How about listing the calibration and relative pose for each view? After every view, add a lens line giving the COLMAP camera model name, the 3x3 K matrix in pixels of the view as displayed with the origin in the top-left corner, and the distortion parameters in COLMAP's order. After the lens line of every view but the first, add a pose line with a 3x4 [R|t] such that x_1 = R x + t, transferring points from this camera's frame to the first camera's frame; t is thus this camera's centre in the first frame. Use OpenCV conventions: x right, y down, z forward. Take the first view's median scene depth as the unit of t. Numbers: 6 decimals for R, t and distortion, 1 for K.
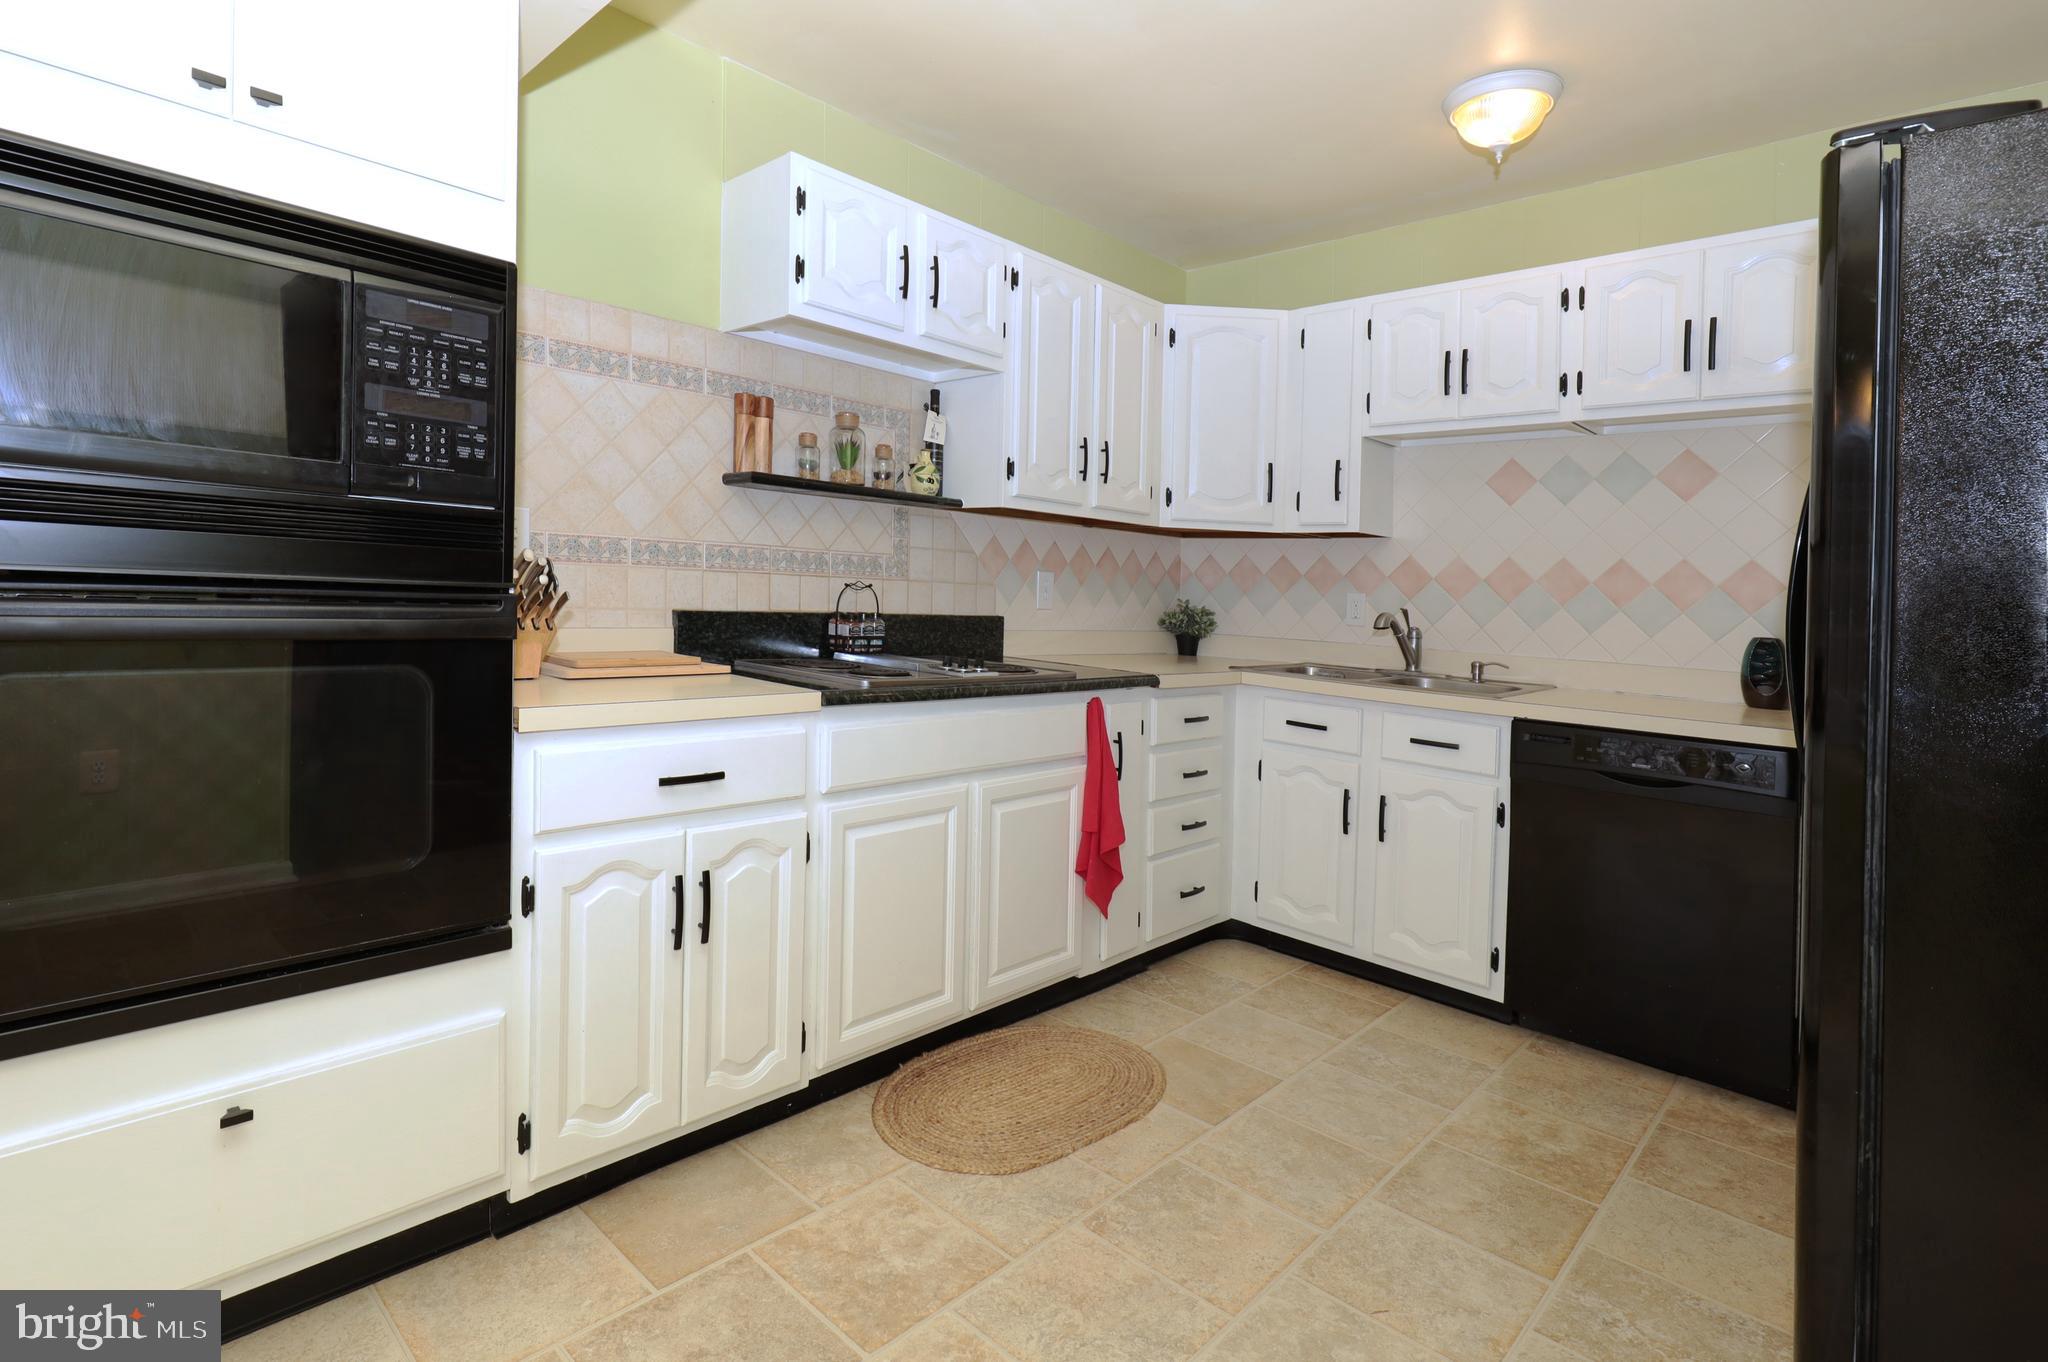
lens RADIAL K [[936.6, 0, 1059.9], [0, 936.6, 566.2], [0, 0, 1]] dist [-0.002922, 0.000753]
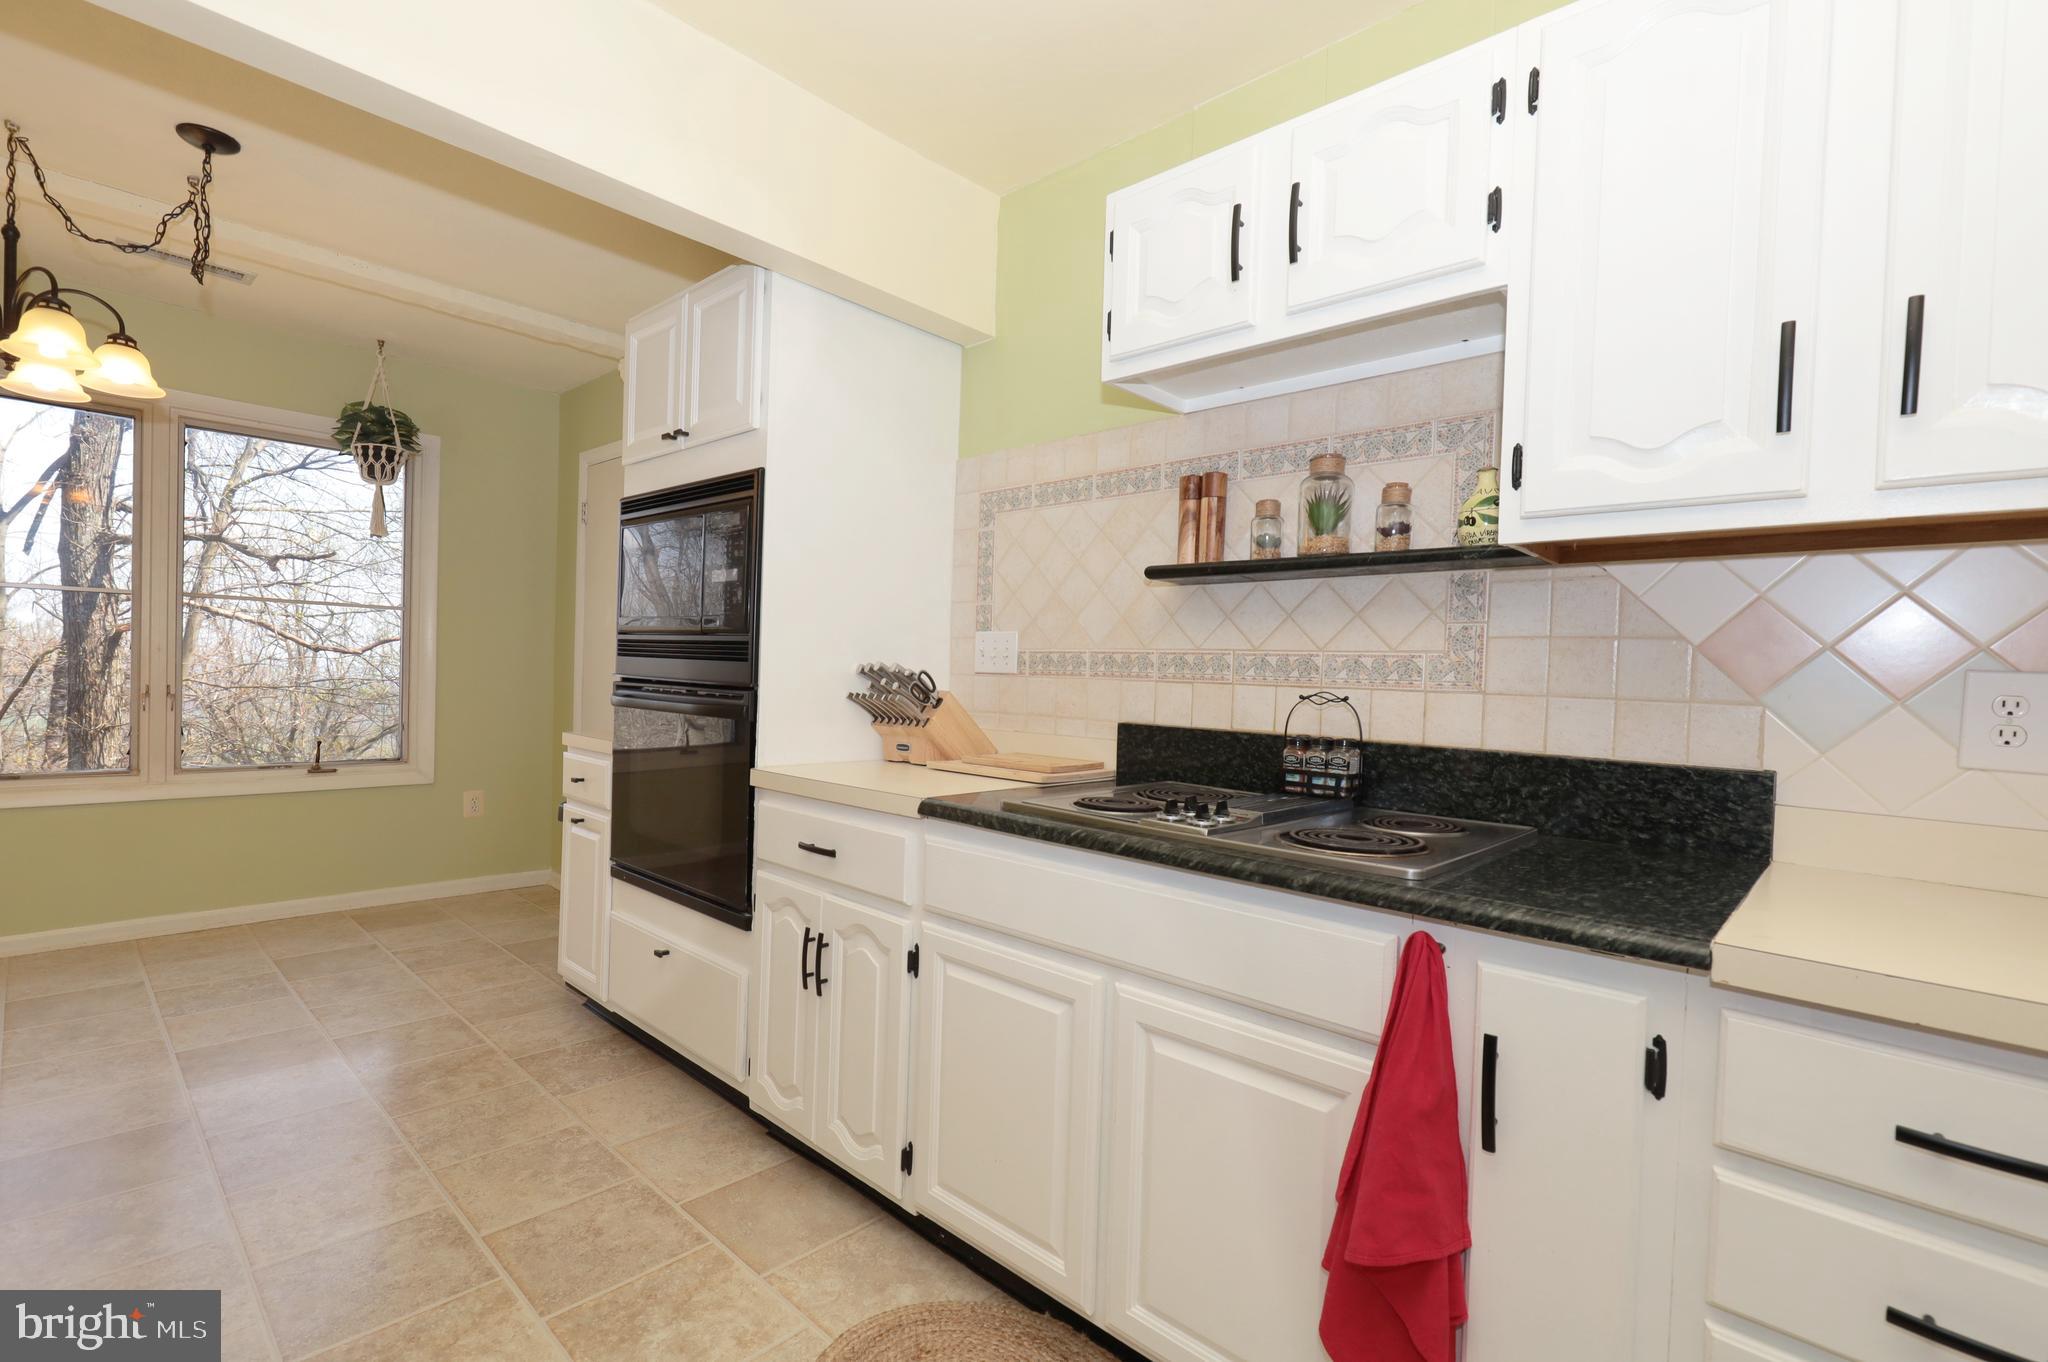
lens RADIAL K [[936.6, 0, 1033.4], [0, 936.6, 693.8], [0, 0, 1]] dist [-0.002922, 0.000753]
pose [[-0.009339, -0.024667, -0.999652, 0.523858], [-0.009085, 0.999657, -0.024583, 0.039415], [0.999915, 0.008852, -0.009560, 0.857702]]
